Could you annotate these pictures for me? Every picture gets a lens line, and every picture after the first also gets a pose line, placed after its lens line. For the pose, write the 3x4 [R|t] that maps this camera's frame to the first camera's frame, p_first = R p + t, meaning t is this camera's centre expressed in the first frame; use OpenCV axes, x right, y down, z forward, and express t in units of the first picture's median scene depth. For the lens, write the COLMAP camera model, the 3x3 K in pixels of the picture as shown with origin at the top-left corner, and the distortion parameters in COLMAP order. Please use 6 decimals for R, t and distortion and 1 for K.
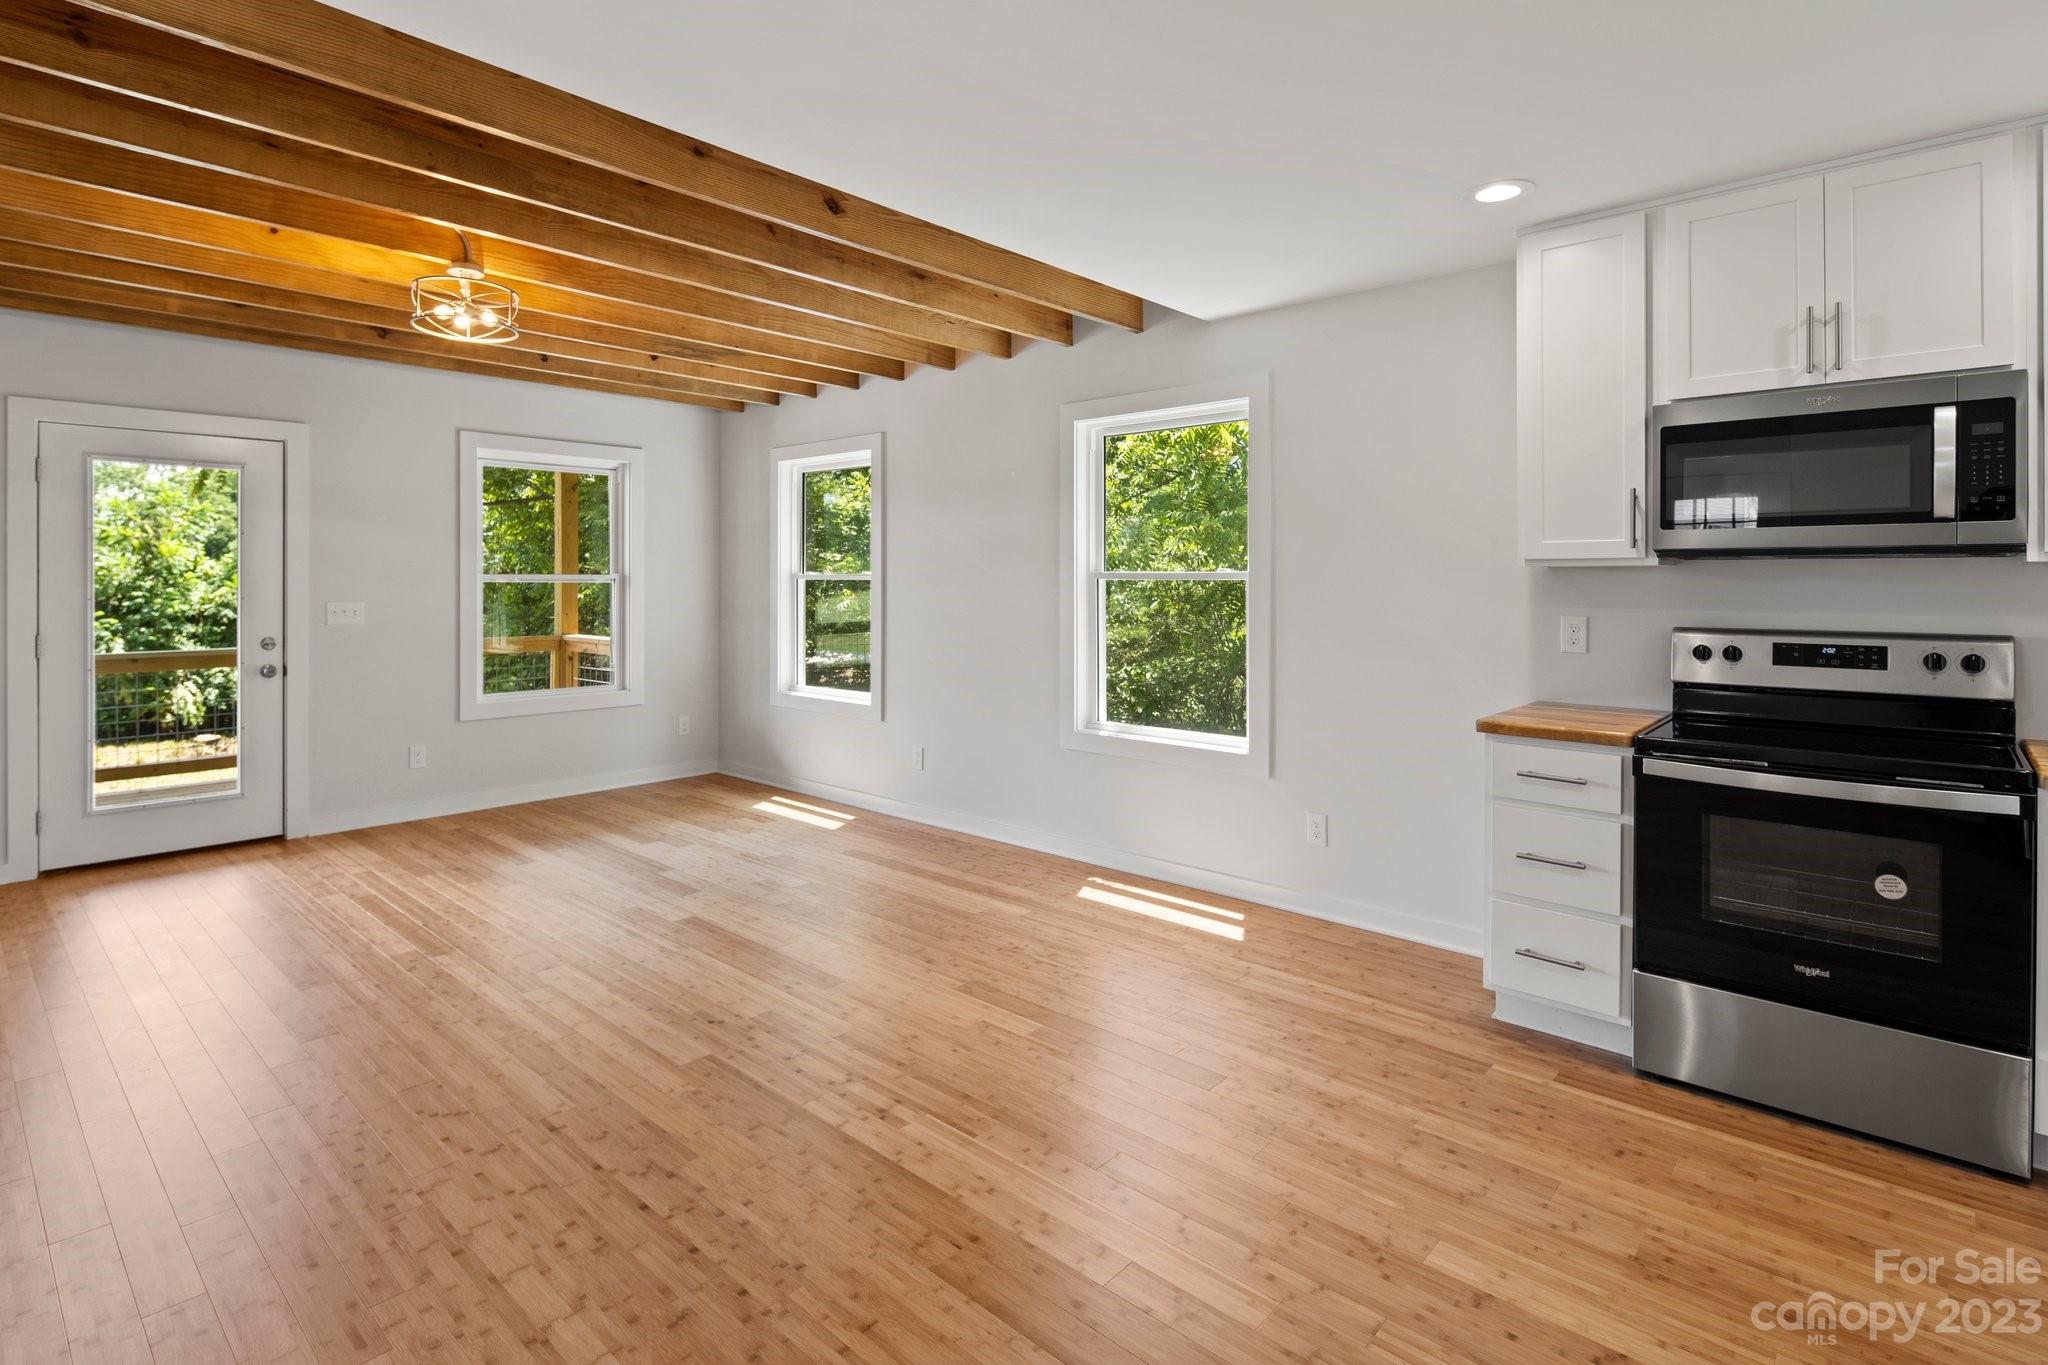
lens RADIAL K [[1003.3, 0, 1006.8], [0, 1003.3, 582.4], [0, 0, 1]] dist [0.007270, -0.006033]
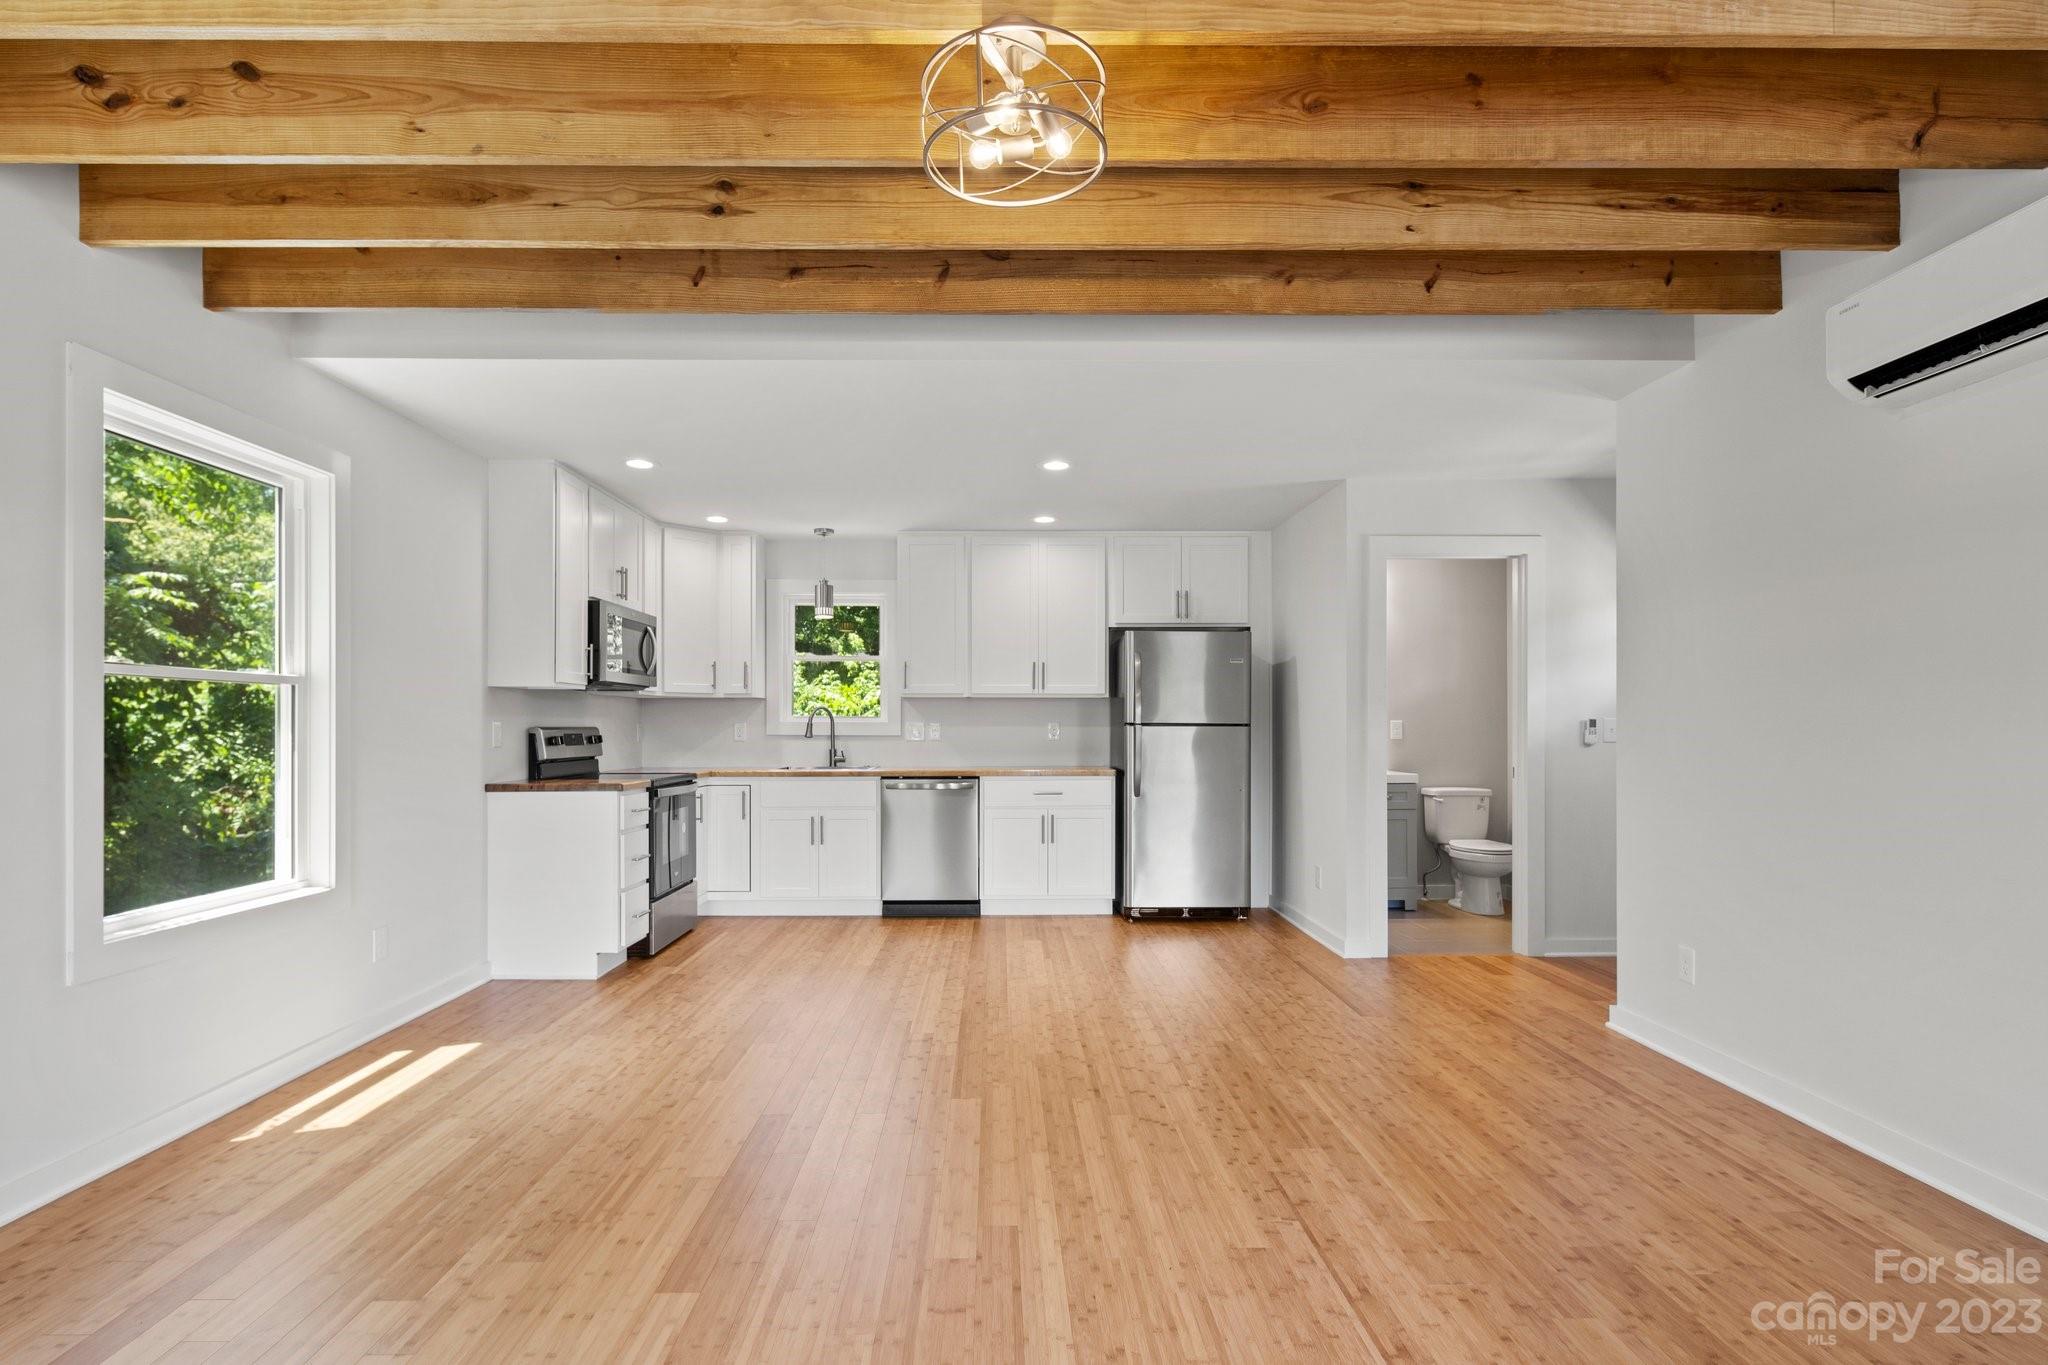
lens RADIAL K [[1003.3, 0, 1003.1], [0, 1003.3, 730.2], [0, 0, 1]] dist [0.007270, -0.006033]
pose [[-0.684002, -0.002187, 0.729477, -1.067047], [0.003233, 0.999977, 0.006030, 0.043259], [-0.729473, 0.006483, -0.683979, 1.593234]]
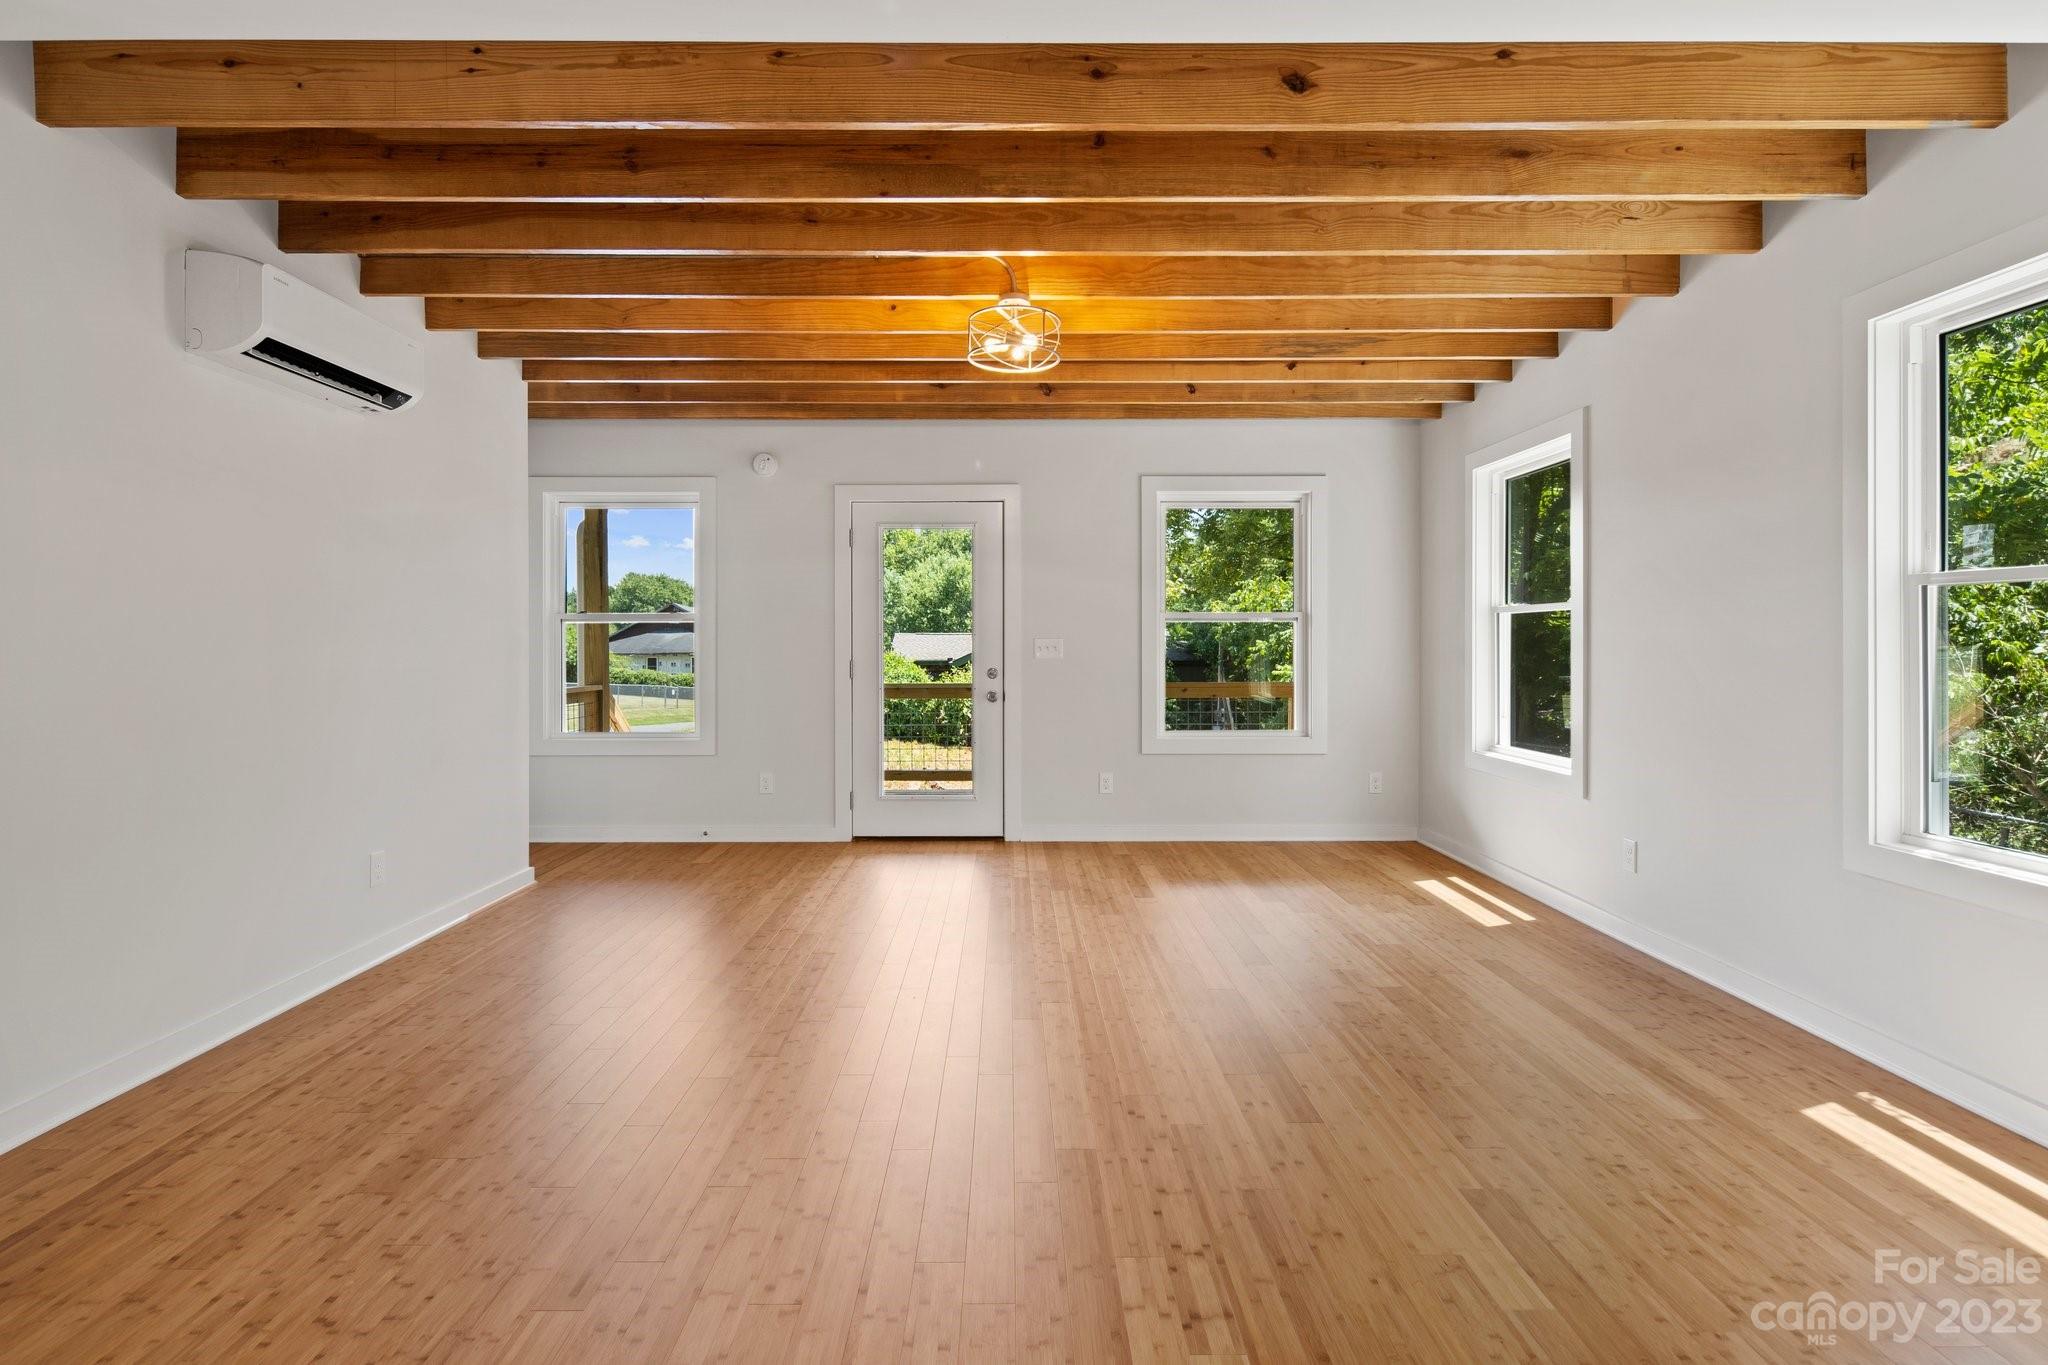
lens RADIAL K [[1003.3, 0, 1011.4], [0, 1003.3, 649.3], [0, 0, 1]] dist [0.007270, -0.006033]
pose [[0.678974, 0.001474, -0.734161, 0.248223], [0.001354, 0.999994, 0.003261, 0.048094], [0.734161, -0.003208, 0.678967, 0.354993]]
